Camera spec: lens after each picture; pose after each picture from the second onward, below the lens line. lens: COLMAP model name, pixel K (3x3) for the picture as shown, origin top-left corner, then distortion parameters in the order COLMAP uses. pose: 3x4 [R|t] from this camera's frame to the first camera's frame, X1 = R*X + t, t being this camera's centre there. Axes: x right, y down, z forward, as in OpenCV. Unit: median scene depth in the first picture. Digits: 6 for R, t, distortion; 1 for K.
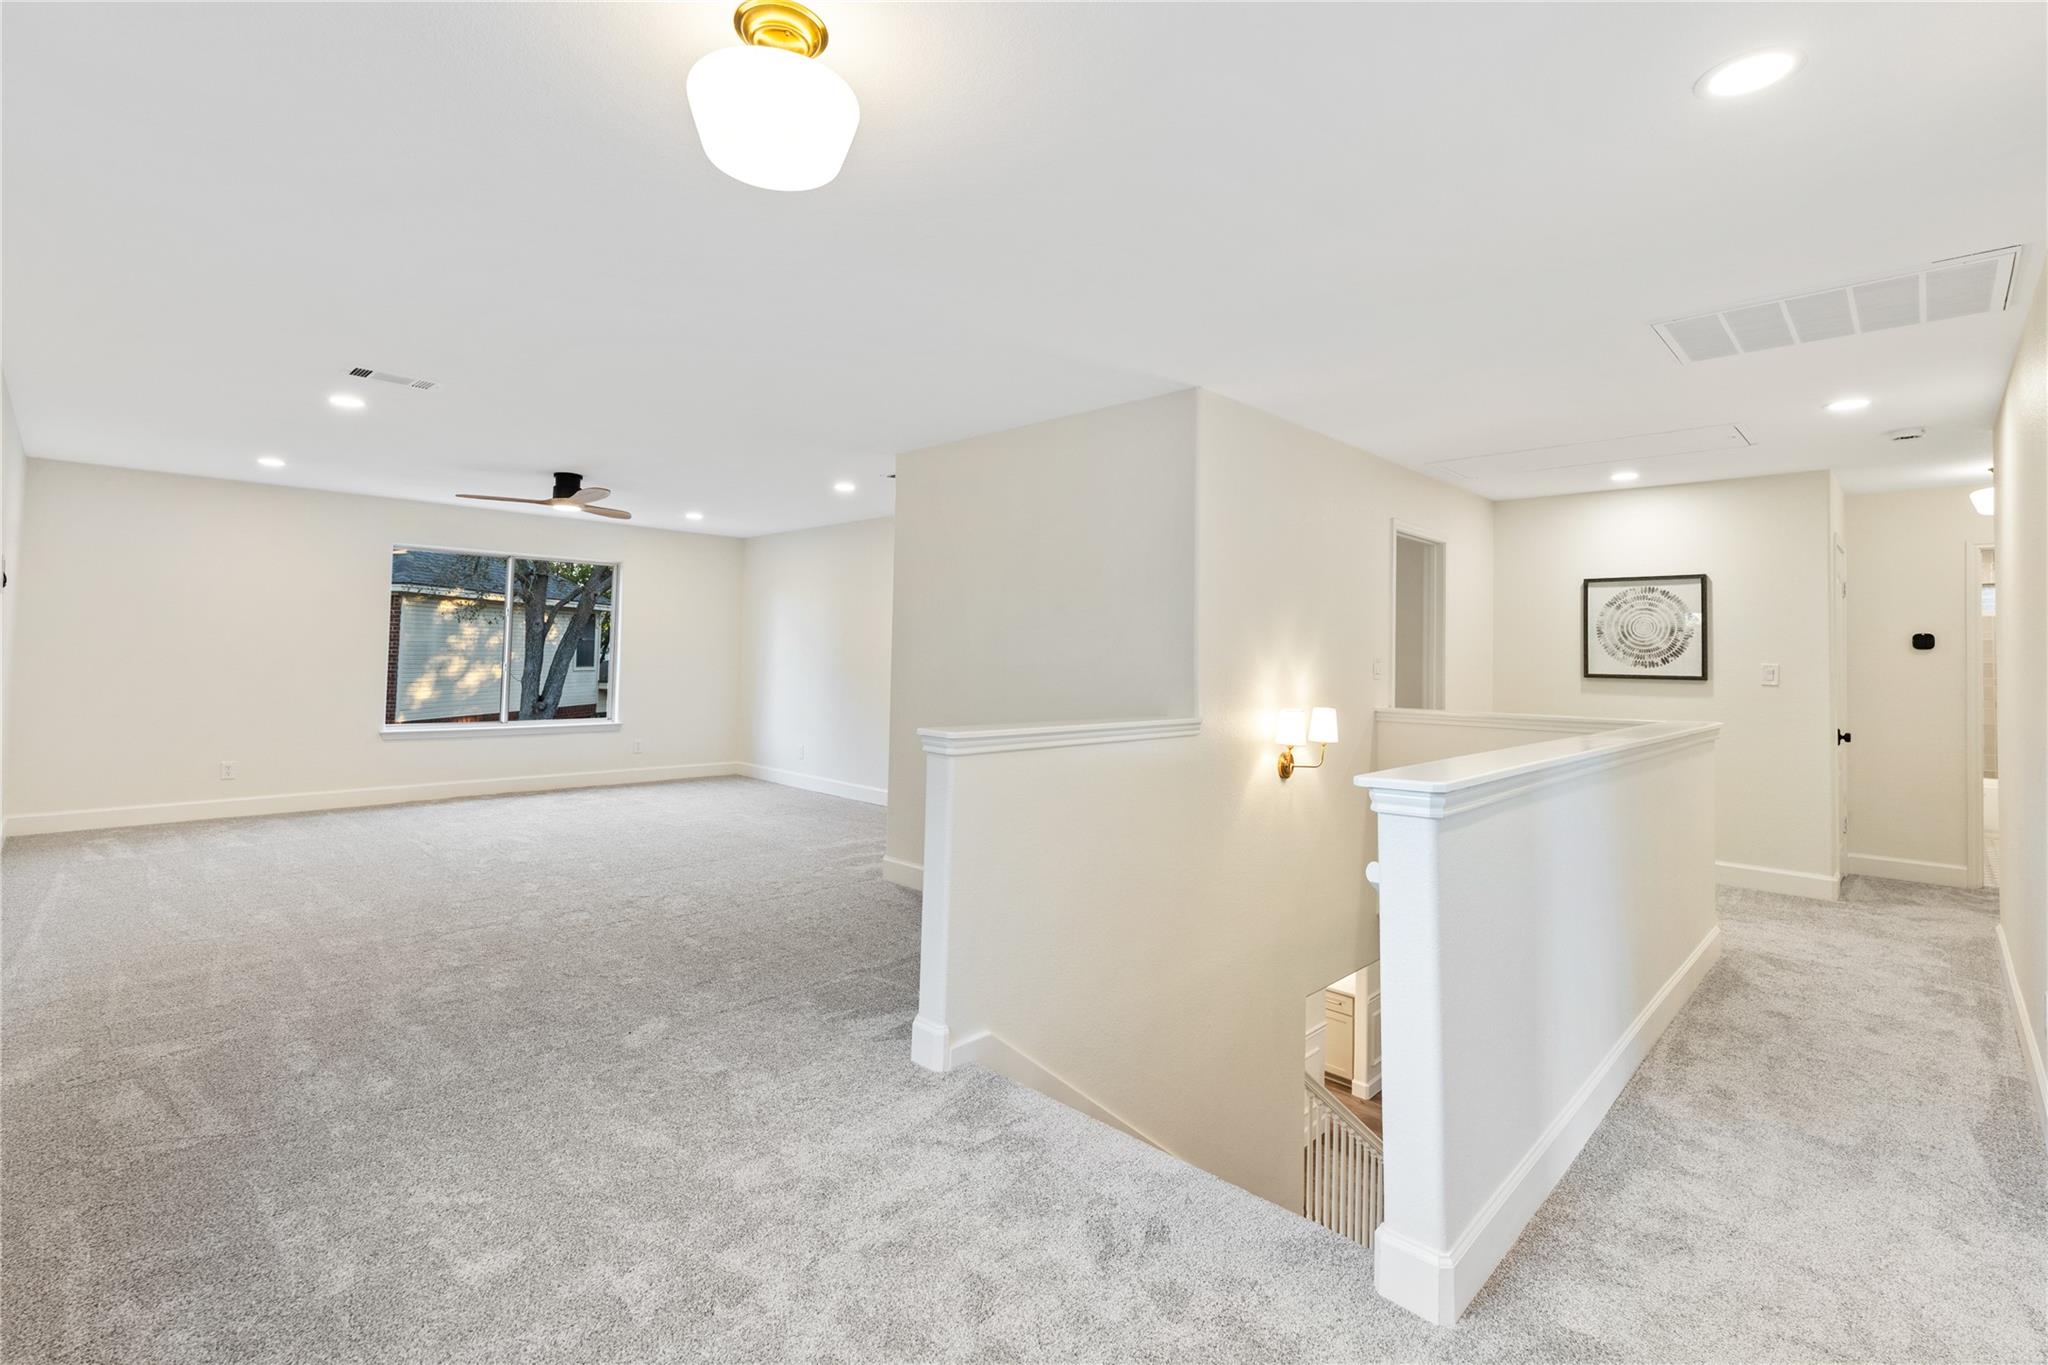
lens RADIAL K [[940.0, 0, 1020.8], [0, 940.0, 610.6], [0, 0, 1]] dist [-0.001506, -0.000360]
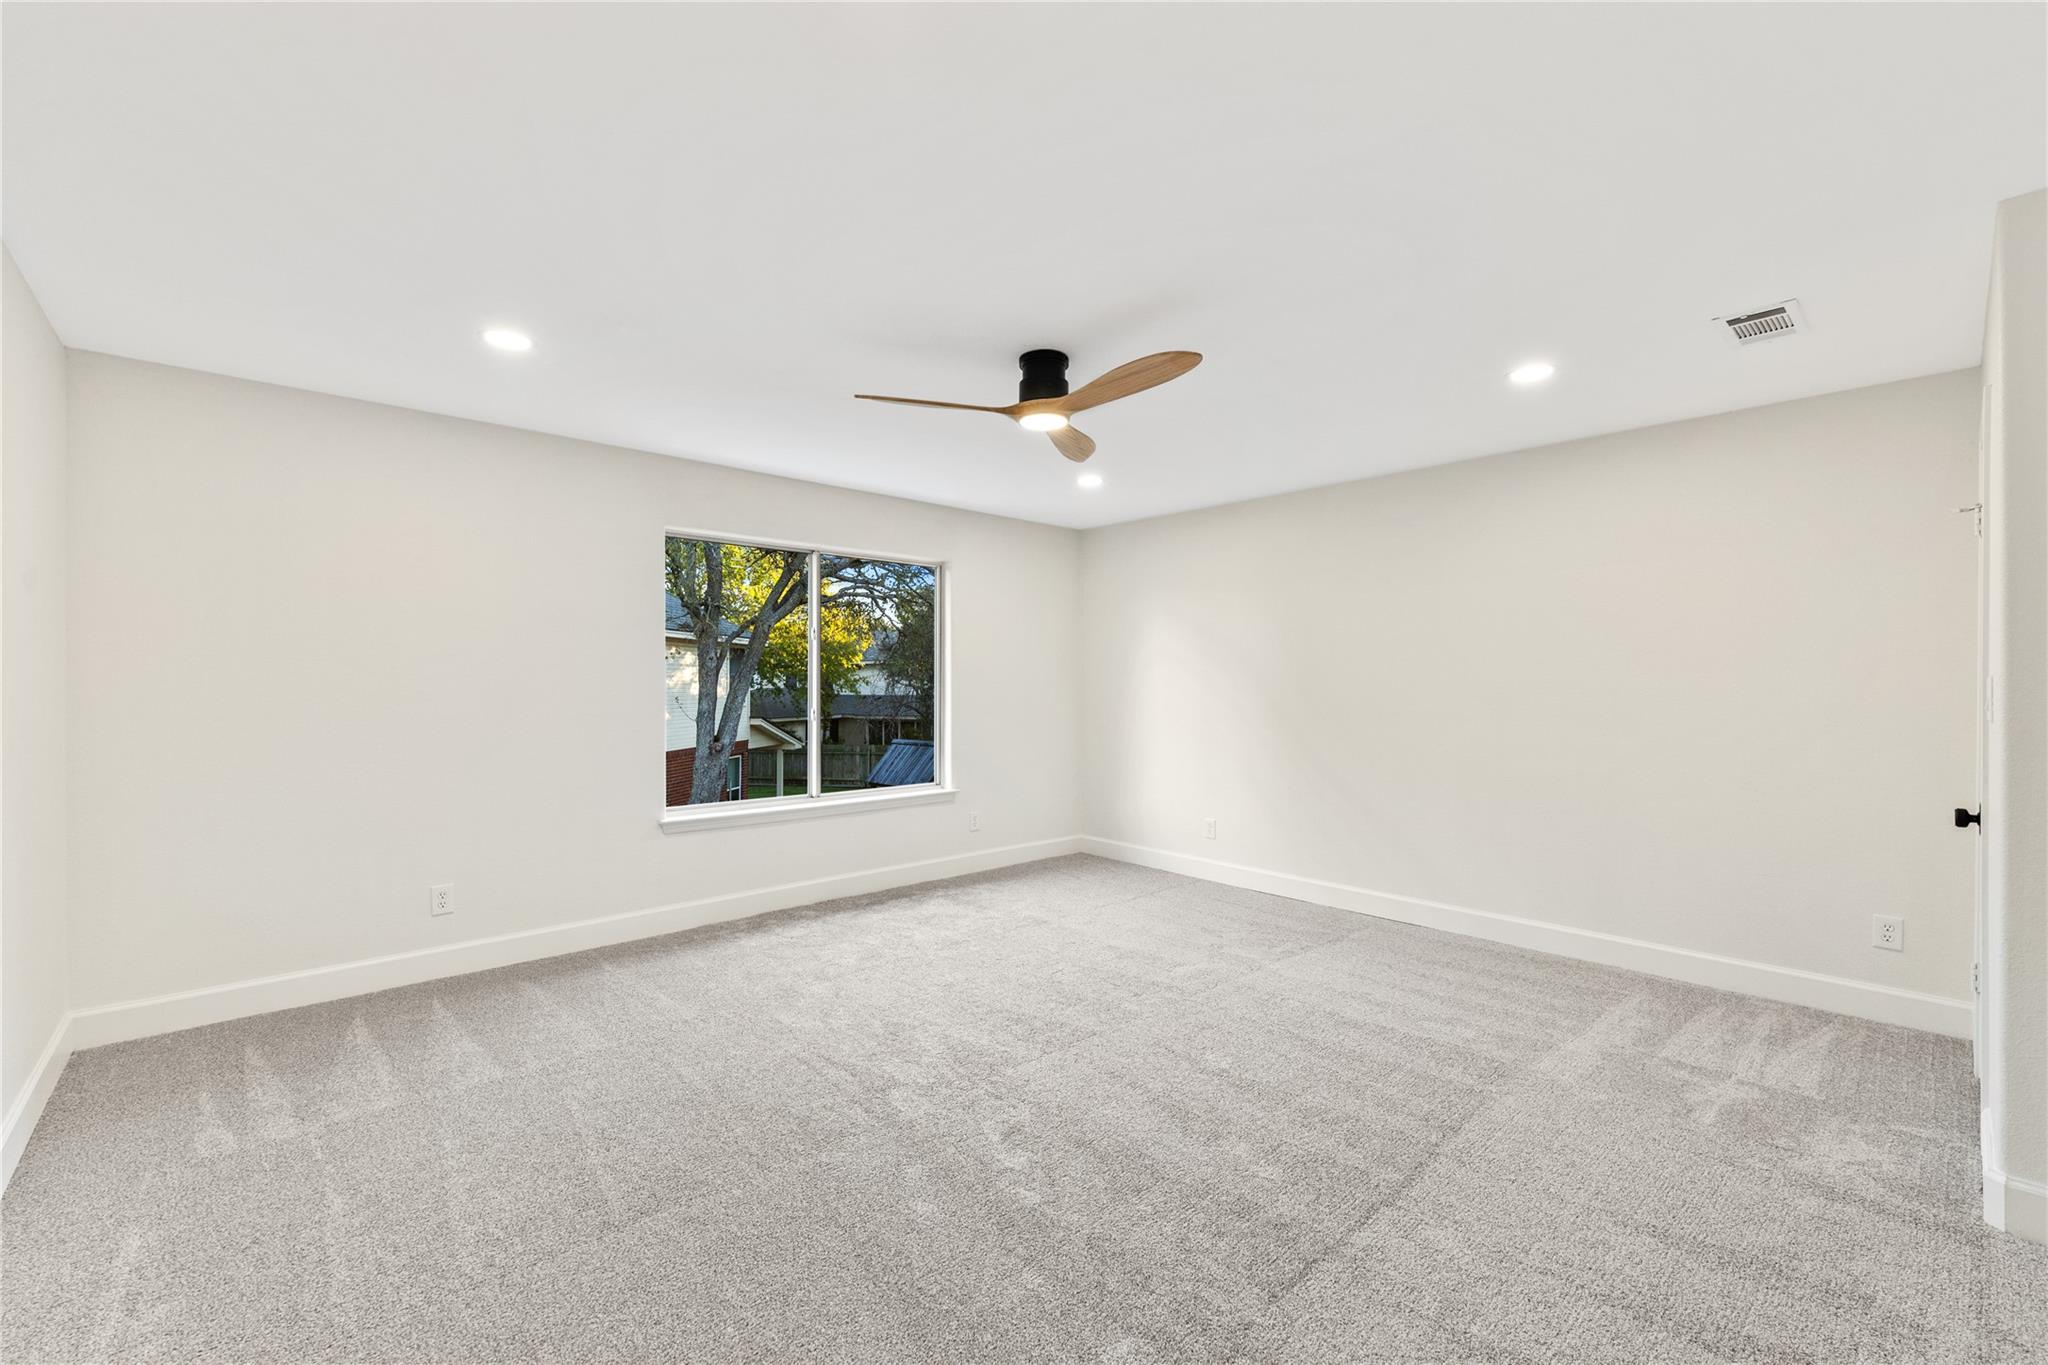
lens RADIAL K [[860.7, 0, 1024.0], [0, 860.7, 682.5], [0, 0, 1]] dist [0.015766, -0.006129]
pose [[0.997790, -0.015629, -0.064583, -0.330599], [0.018509, 0.998850, 0.044237, 0.010855], [0.063818, -0.045335, 0.996931, 0.362985]]
